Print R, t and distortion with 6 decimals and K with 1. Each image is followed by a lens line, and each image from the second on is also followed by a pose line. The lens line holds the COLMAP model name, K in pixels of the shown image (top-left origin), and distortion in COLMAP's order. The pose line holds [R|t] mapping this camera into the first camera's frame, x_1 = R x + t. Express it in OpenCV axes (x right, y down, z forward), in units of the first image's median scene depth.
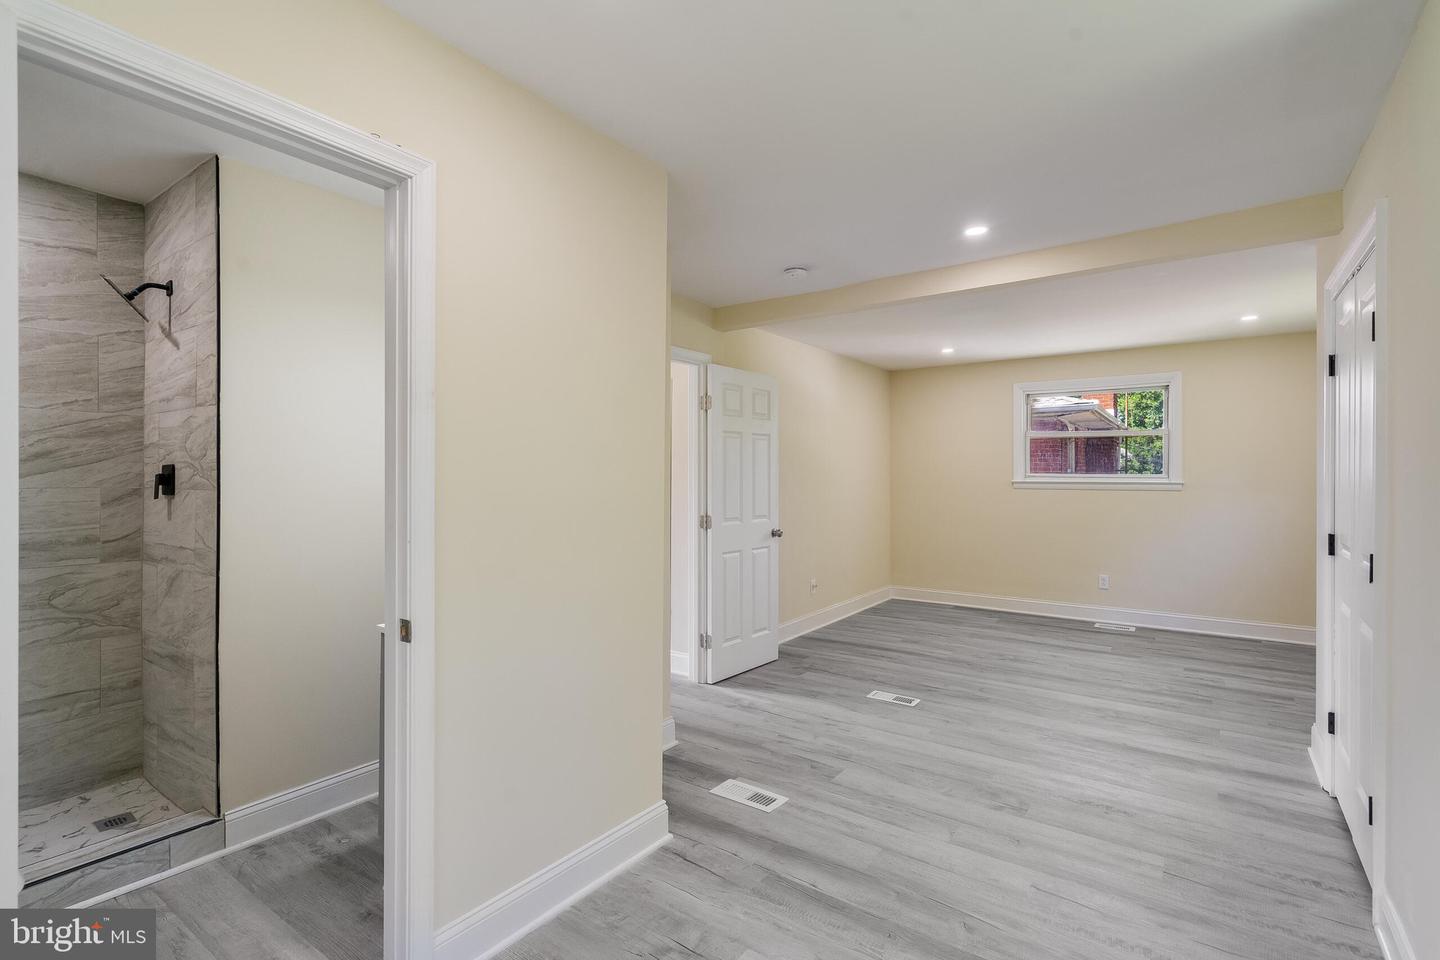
lens RADIAL K [[672.1, 0, 720.0], [0, 672.1, 480.0], [0, 0, 1]] dist [-0.001442, -0.001470]
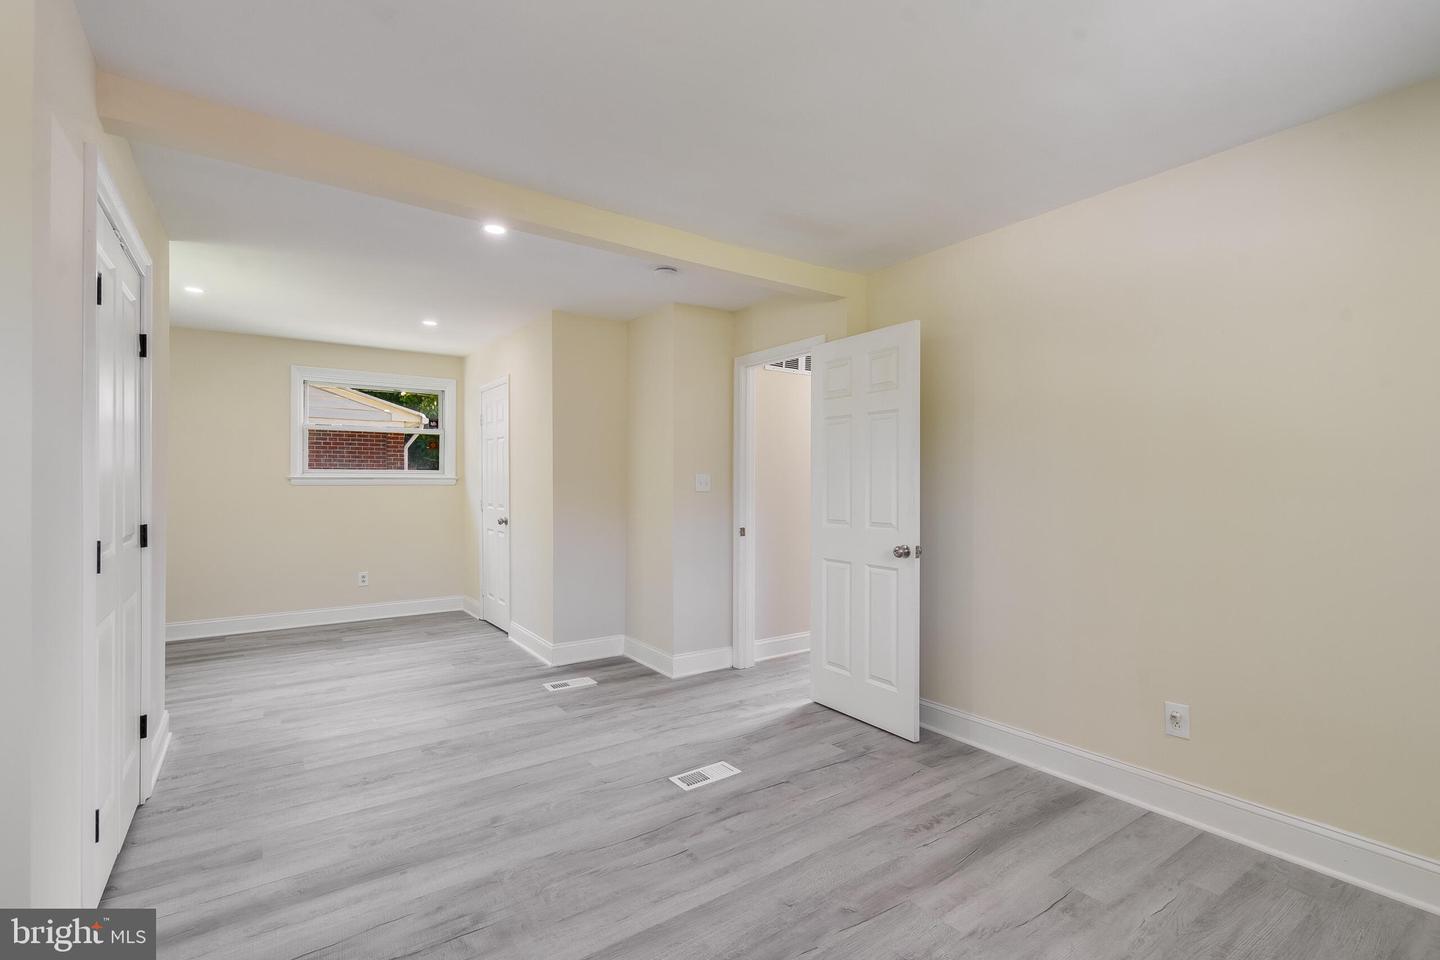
lens RADIAL K [[652.4, 0, 720.0], [0, 652.4, 480.0], [0, 0, 1]] dist [-0.003982, -0.000439]
pose [[-0.321564, -0.007417, -0.946859, 1.153136], [-0.004789, 0.999969, -0.006206, 0.017918], [0.946876, 0.002538, -0.321589, 1.561137]]
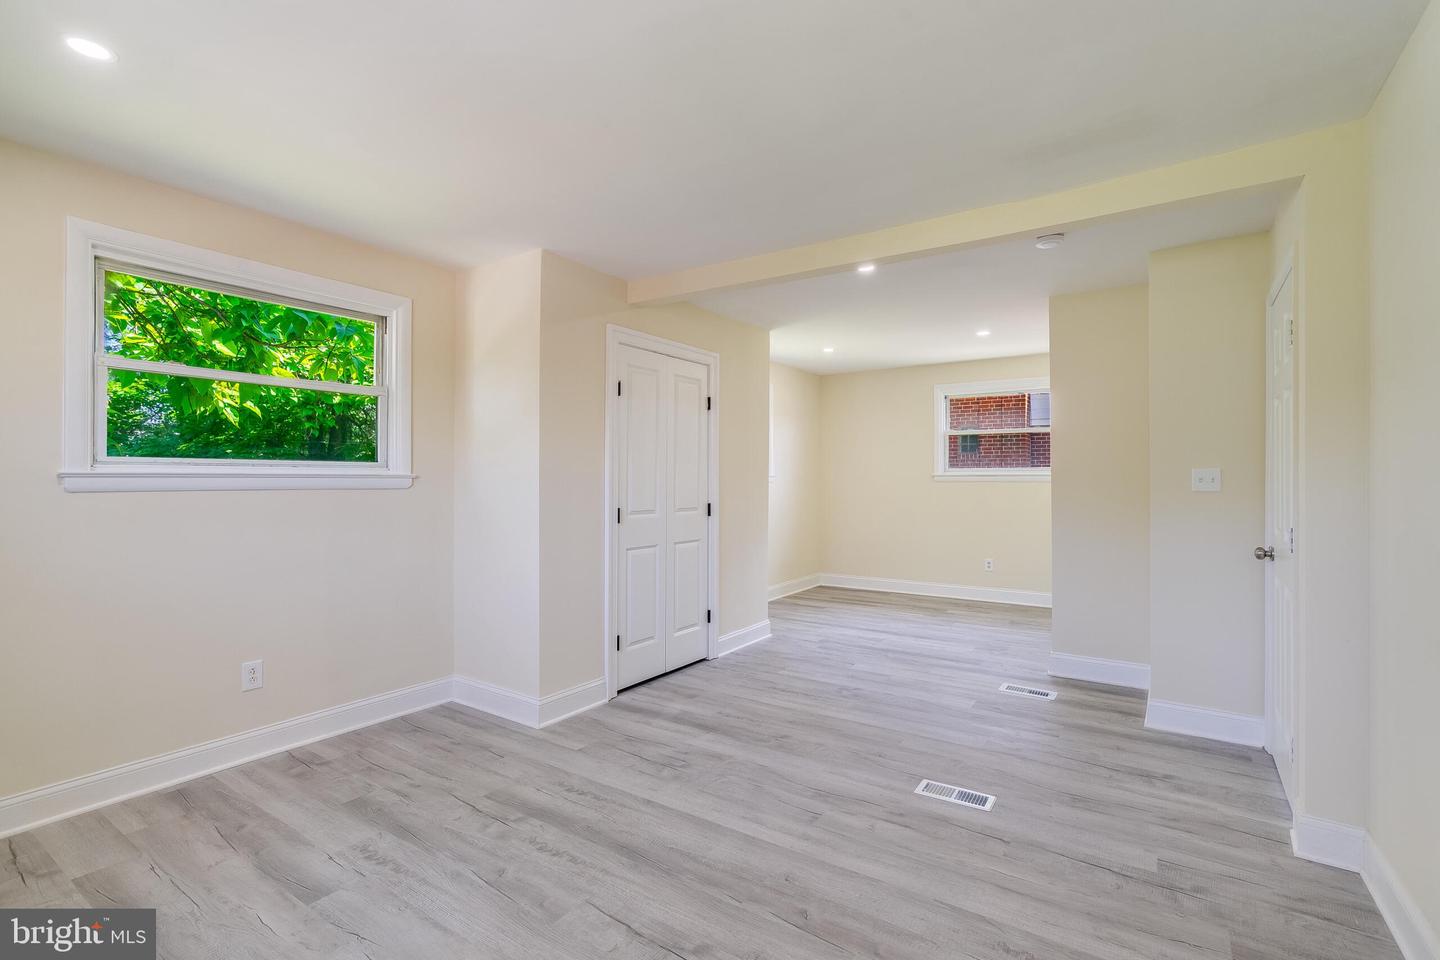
lens RADIAL K [[654.2, 0, 725.2], [0, 654.2, 475.6], [0, 0, 1]] dist [-0.001130, 0.000071]
pose [[-0.999374, -0.001777, -0.035340, 0.641618], [-0.001686, 0.999995, -0.002597, 0.013601], [0.035345, -0.002536, -0.999372, 2.069461]]
